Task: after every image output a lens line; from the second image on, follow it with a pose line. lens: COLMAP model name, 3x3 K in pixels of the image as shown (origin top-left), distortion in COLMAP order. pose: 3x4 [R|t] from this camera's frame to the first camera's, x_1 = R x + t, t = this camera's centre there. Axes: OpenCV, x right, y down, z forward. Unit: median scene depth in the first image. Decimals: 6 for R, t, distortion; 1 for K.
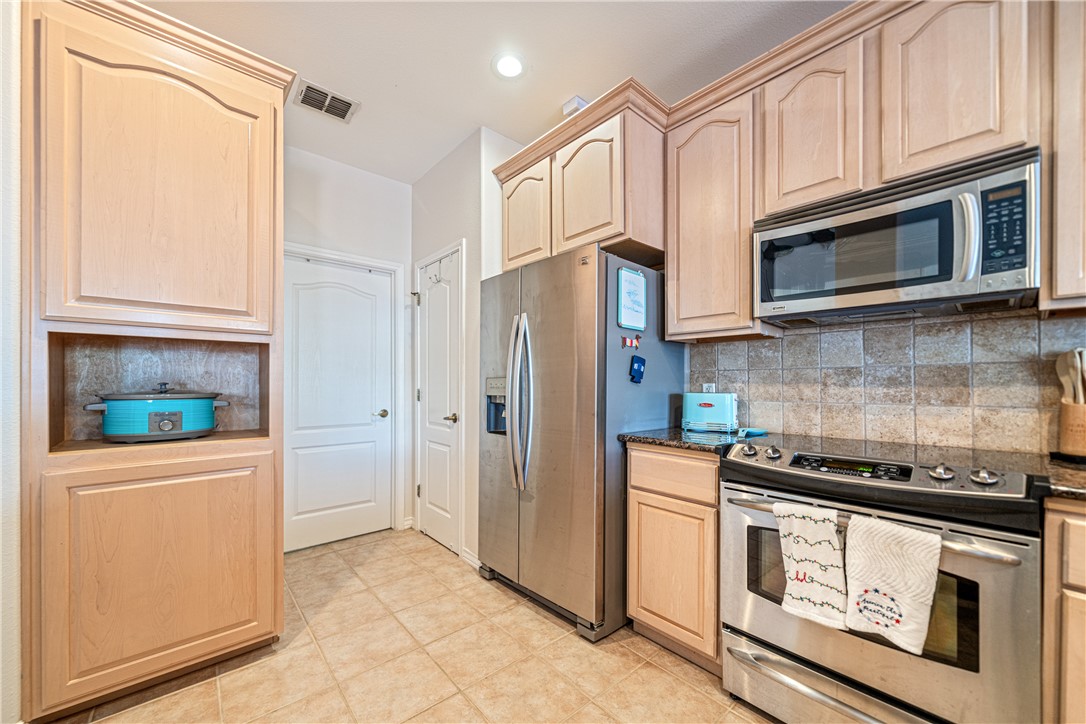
lens RADIAL K [[412.9, 0, 540.6], [0, 412.9, 382.4], [0, 0, 1]] dist [-0.001093, -0.000121]
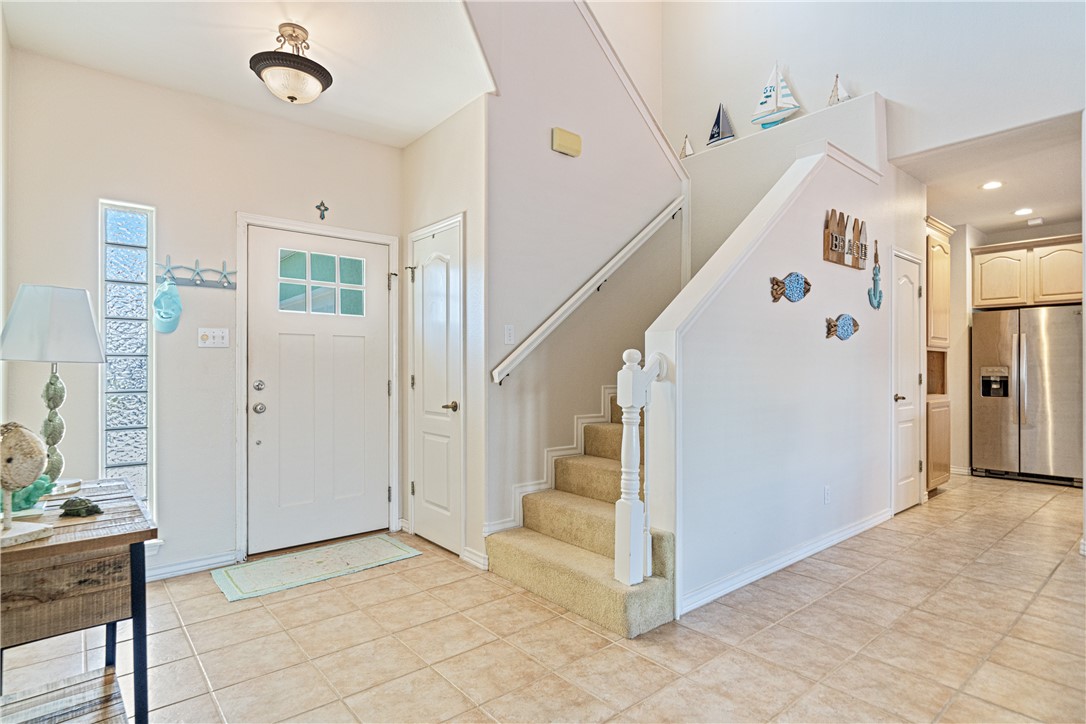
lens RADIAL K [[557.2, 0, 524.8], [0, 557.2, 367.5], [0, 0, 1]] dist [-0.014583, 0.000154]
pose [[0.999016, 0.000198, -0.044342, -2.704652], [-0.000260, 0.999999, -0.001396, -0.002729], [0.044341, 0.001406, 0.999015, -2.023546]]
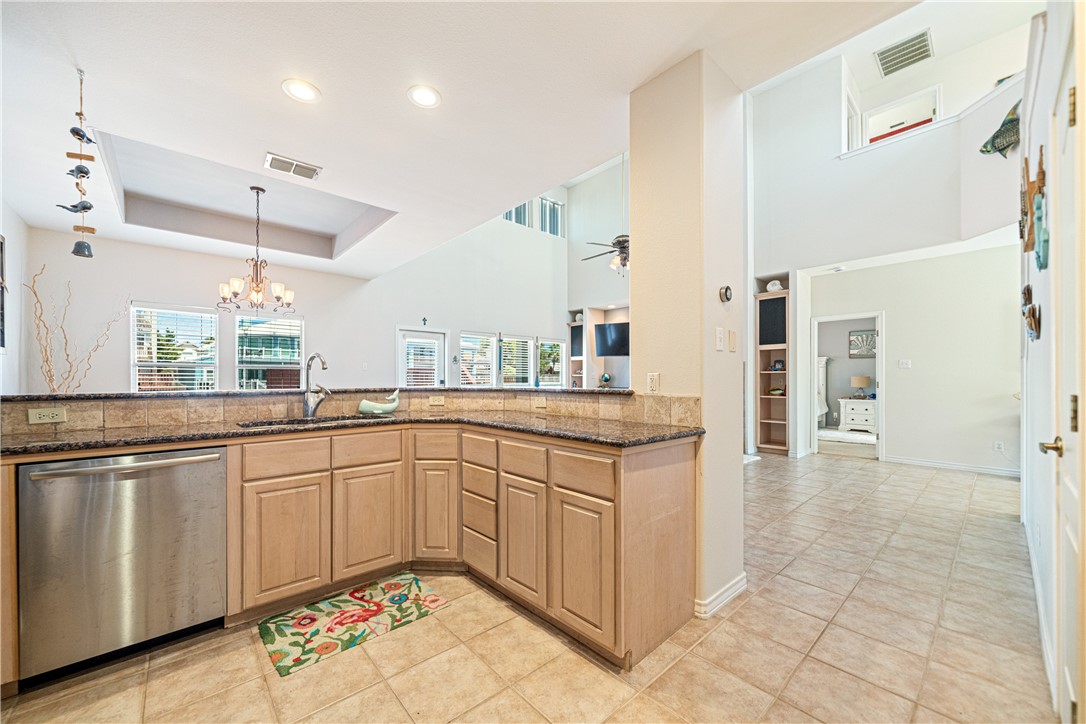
lens RADIAL K [[410.7, 0, 543.4], [0, 410.7, 378.2], [0, 0, 1]] dist [-0.000719, 0.000028]
pose [[-0.999879, -0.000910, -0.015524, -0.258894], [-0.000907, 1.000000, -0.000221, -0.000694], [0.015524, -0.000207, -0.999879, 1.164911]]
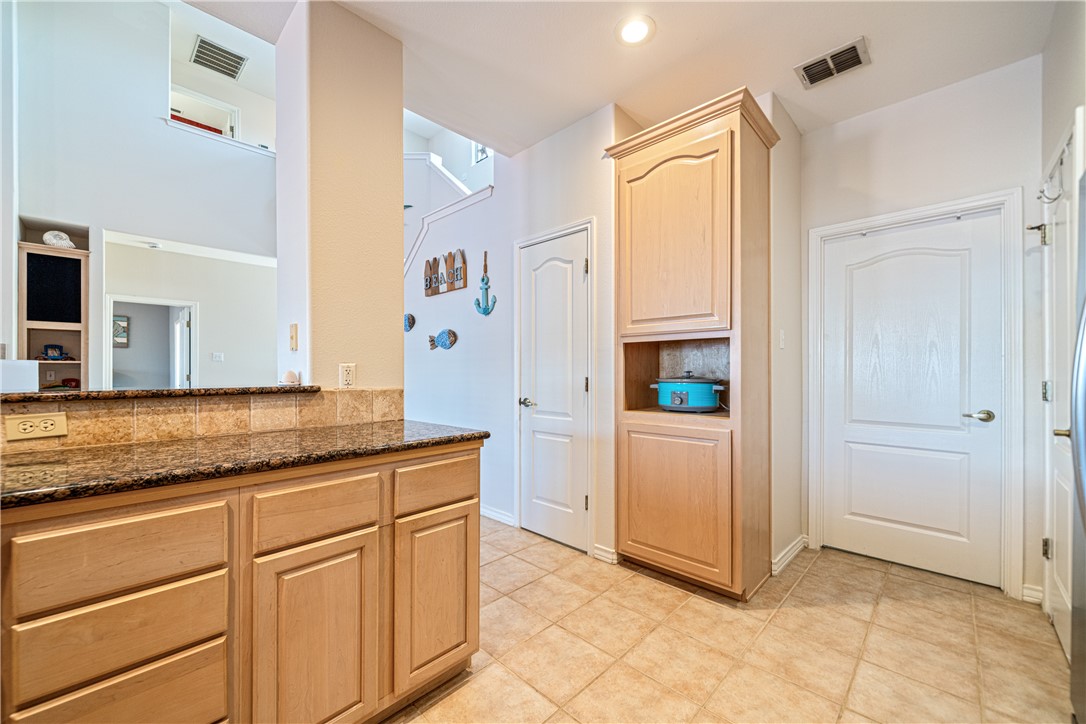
lens RADIAL K [[420.0, 0, 540.2], [0, 420.0, 371.9], [0, 0, 1]] dist [-0.000492, -0.000045]
pose [[0.085324, -0.000696, -0.996353, 0.453228], [-0.000360, 1.000000, -0.000729, 0.004285], [0.996353, 0.000421, 0.085324, 0.353510]]
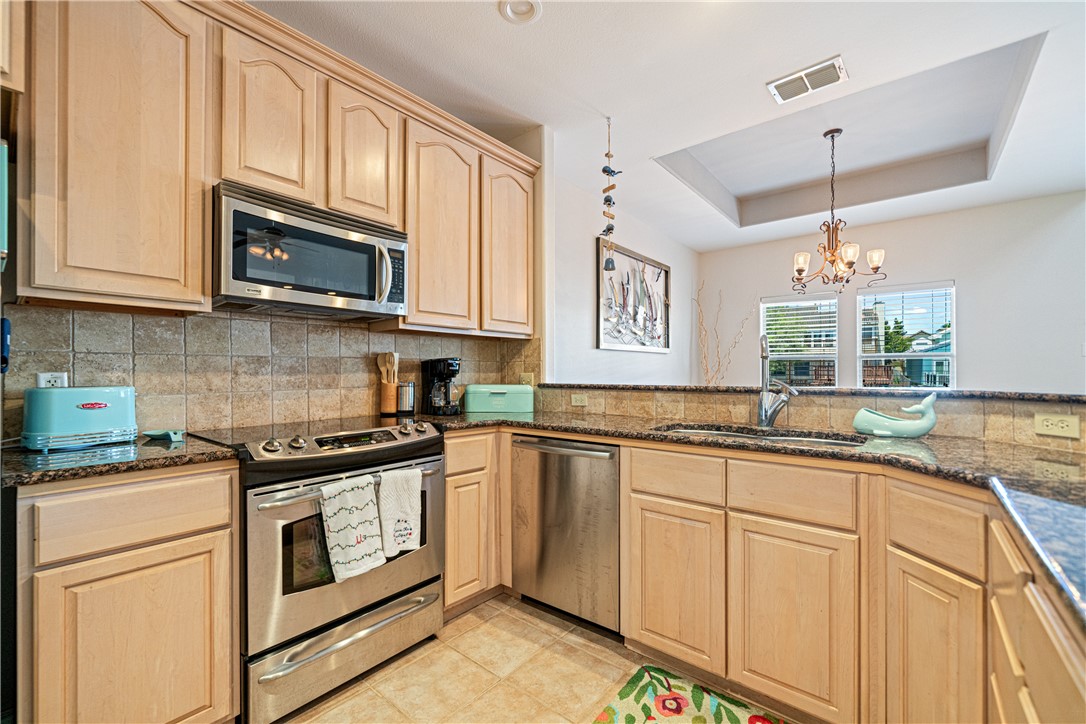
lens RADIAL K [[453.5, 0, 540.2], [0, 453.5, 371.2], [0, 0, 1]] dist [-0.001119, 0.000304]
pose [[-0.158495, -0.001382, 0.987359, -0.468681], [-0.000987, 0.999999, 0.001242, -0.001272], [-0.987359, -0.000777, -0.158496, 0.468209]]
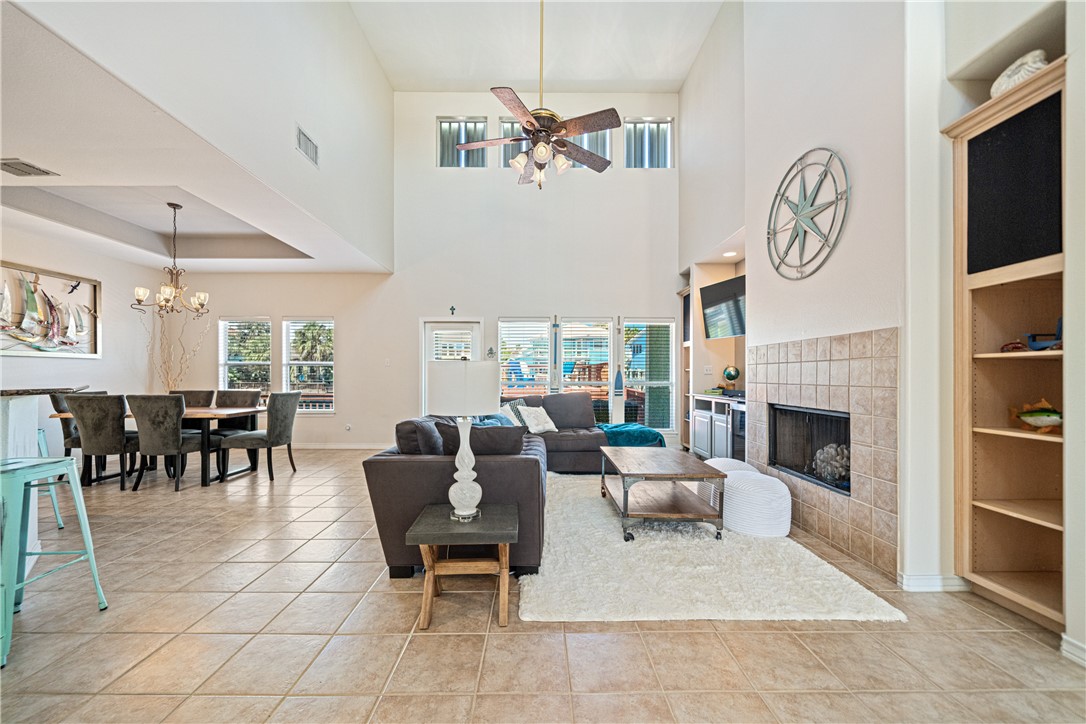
lens RADIAL K [[401.5, 0, 539.8], [0, 401.5, 373.9], [0, 0, 1]] dist [-0.001551, -0.000076]
pose [[-0.757984, -0.000559, 0.652273, -2.001812], [-0.000355, 1.000000, 0.000445, -0.004198], [-0.652273, 0.000106, -0.757984, -0.679731]]
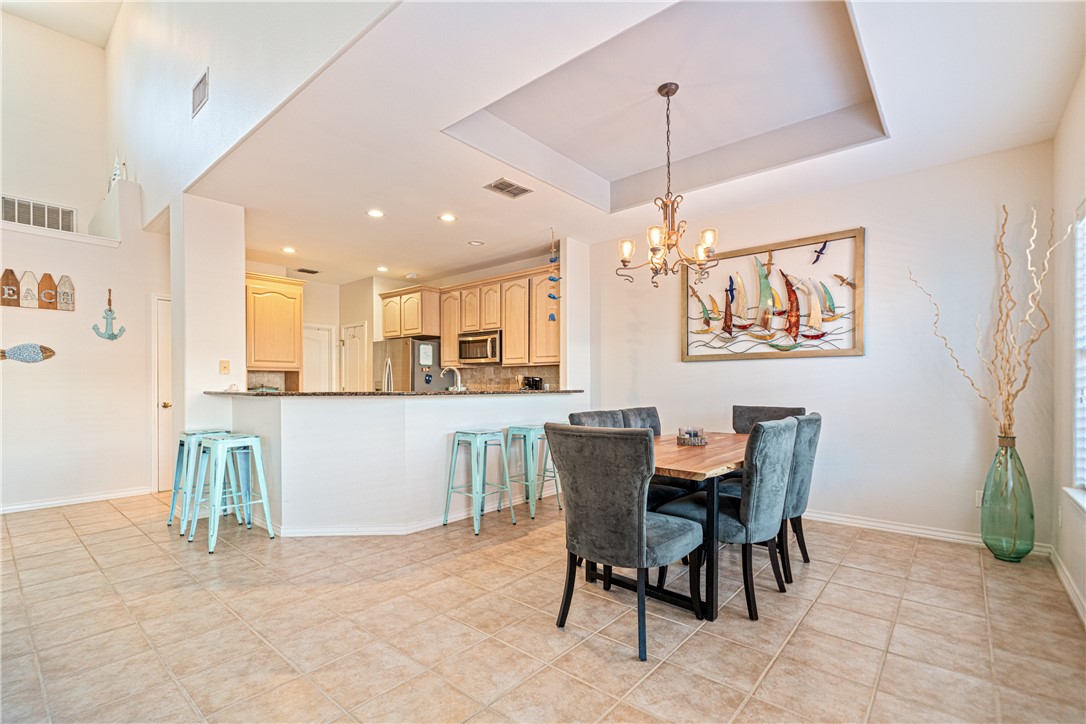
lens RADIAL K [[491.1, 0, 537.3], [0, 491.1, 385.0], [0, 0, 1]] dist [-0.001034, 0.000085]
pose [[0.990448, -0.003686, 0.137835, 0.560823], [0.003568, 0.999993, 0.001104, 0.010478], [-0.137838, -0.000602, 0.990455, -2.714606]]
